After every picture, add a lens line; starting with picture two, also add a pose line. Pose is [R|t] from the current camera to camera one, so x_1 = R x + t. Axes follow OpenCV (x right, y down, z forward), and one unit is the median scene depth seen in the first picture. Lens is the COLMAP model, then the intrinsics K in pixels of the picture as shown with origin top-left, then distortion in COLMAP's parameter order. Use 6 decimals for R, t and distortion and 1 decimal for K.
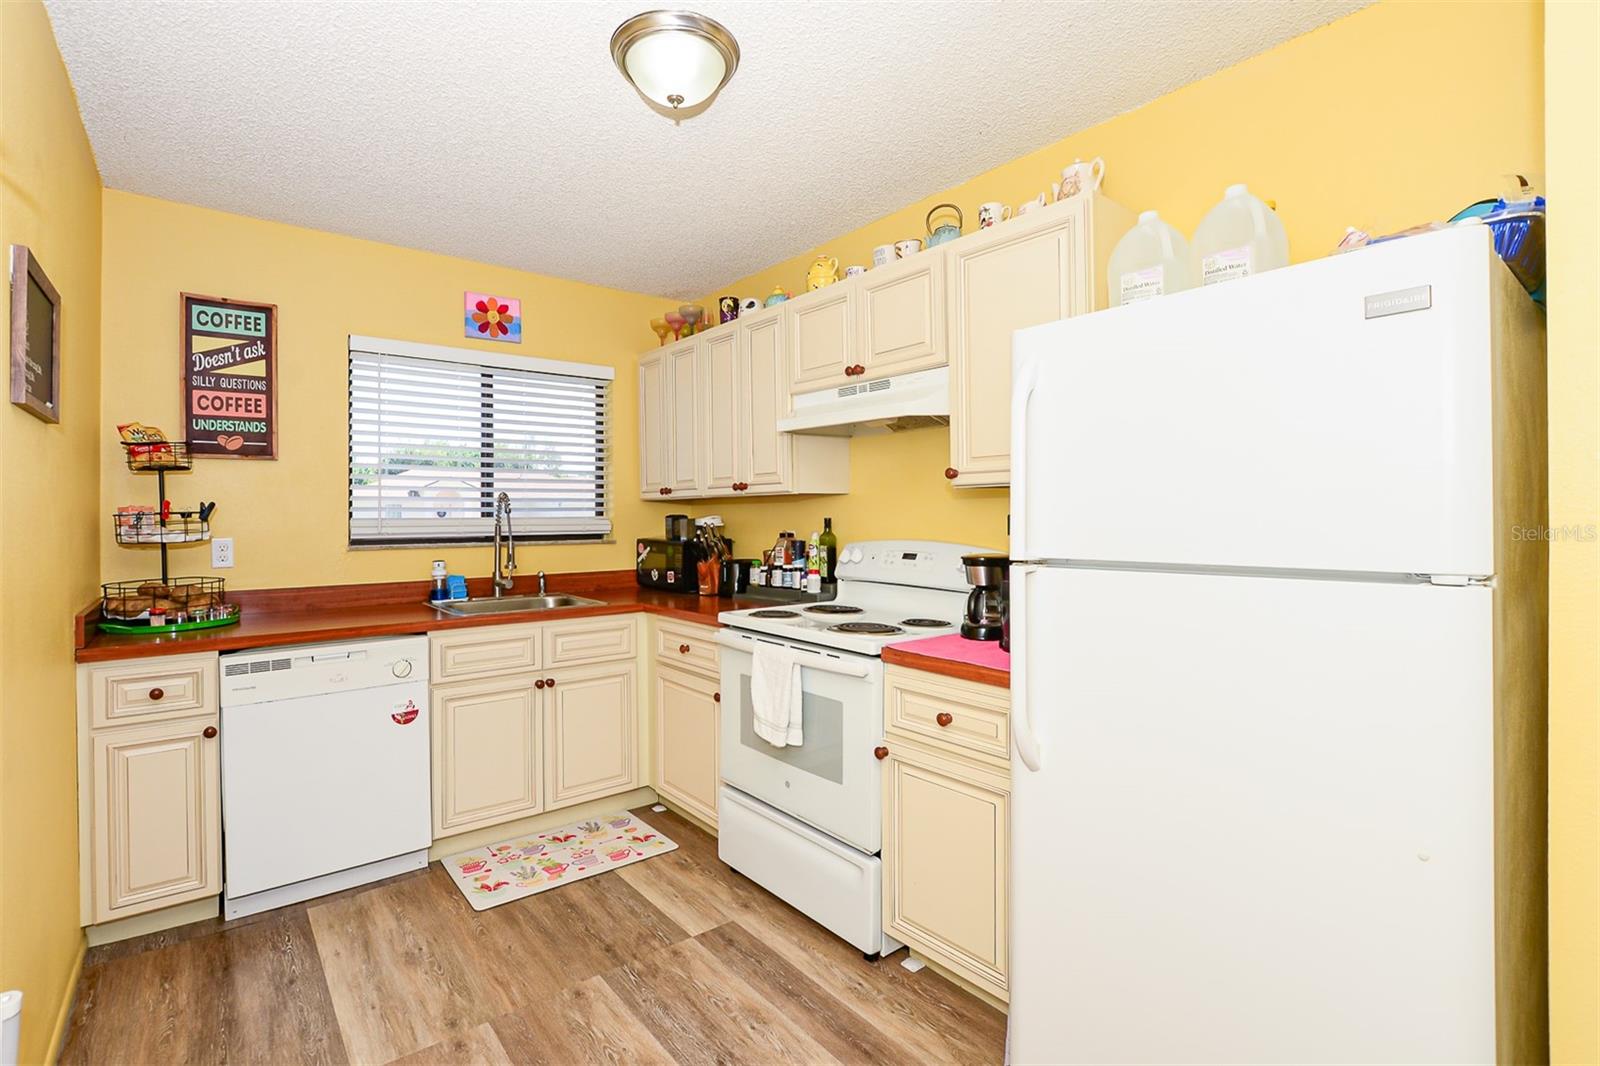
lens RADIAL K [[708.4, 0, 799.0], [0, 708.4, 521.2], [0, 0, 1]] dist [-0.021341, 0.002353]
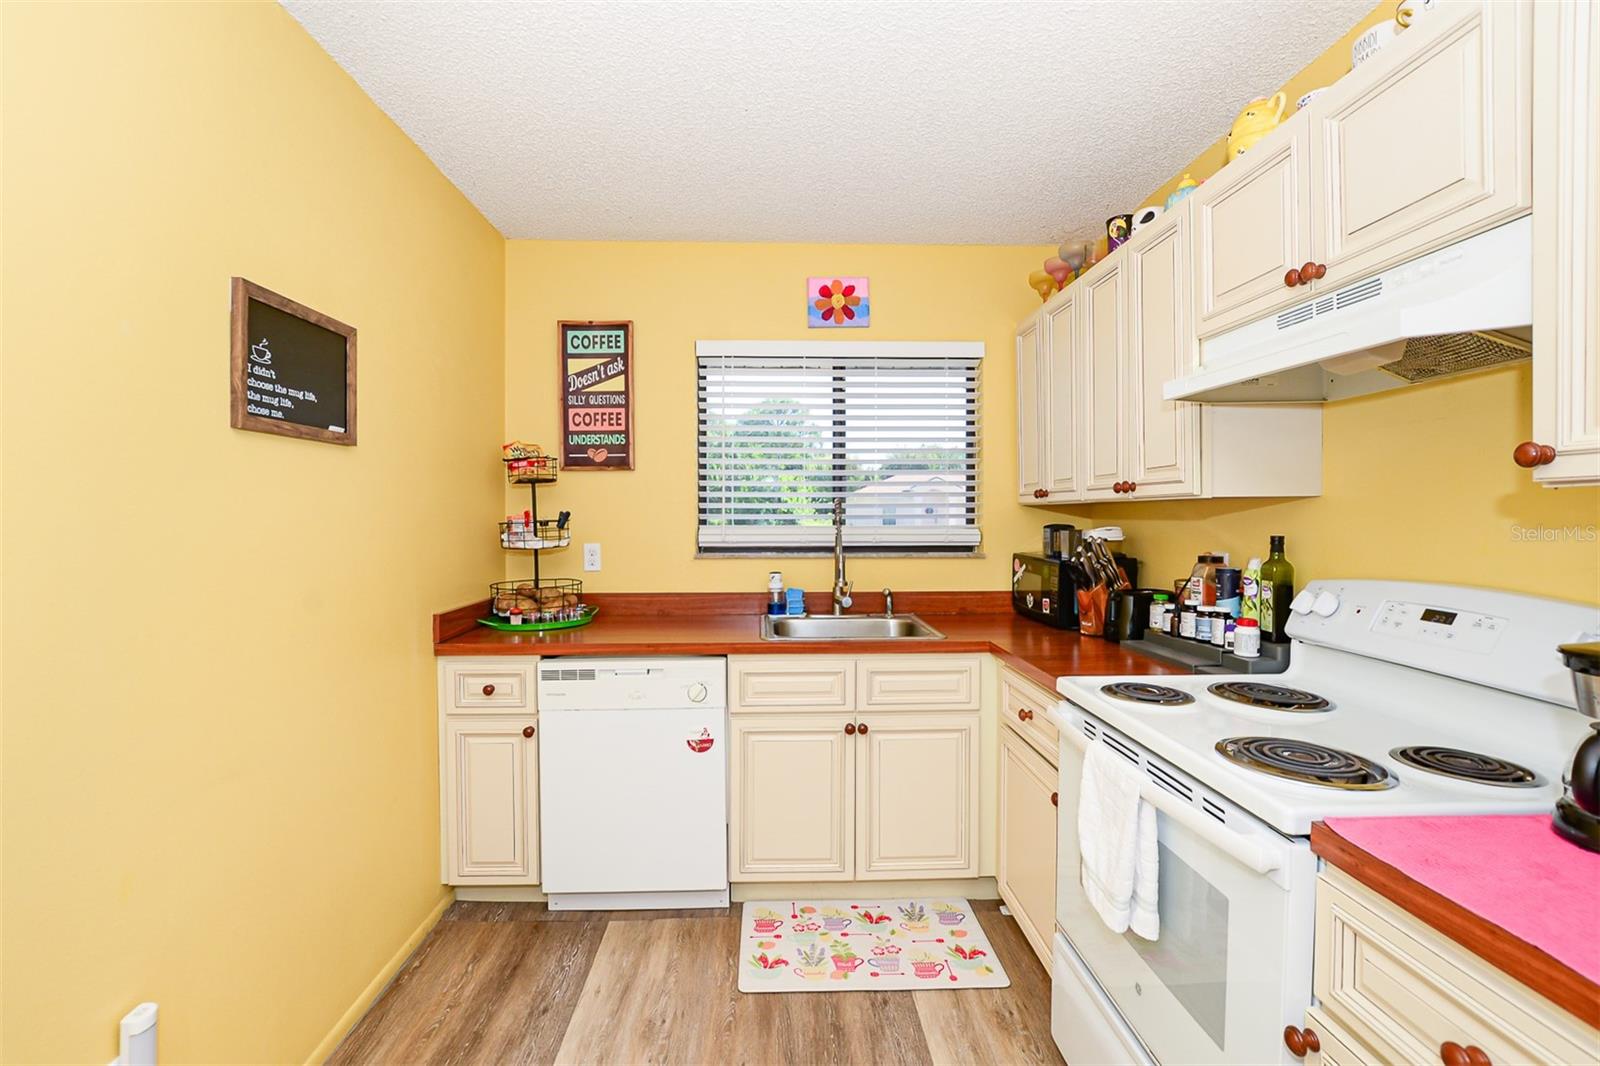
lens RADIAL K [[708.4, 0, 804.5], [0, 708.4, 525.8], [0, 0, 1]] dist [-0.021341, 0.002353]
pose [[0.795419, 0.015940, -0.605851, 0.099585], [-0.009721, 0.999861, 0.013543, -0.021292], [0.605982, -0.004883, 0.795463, 0.324957]]
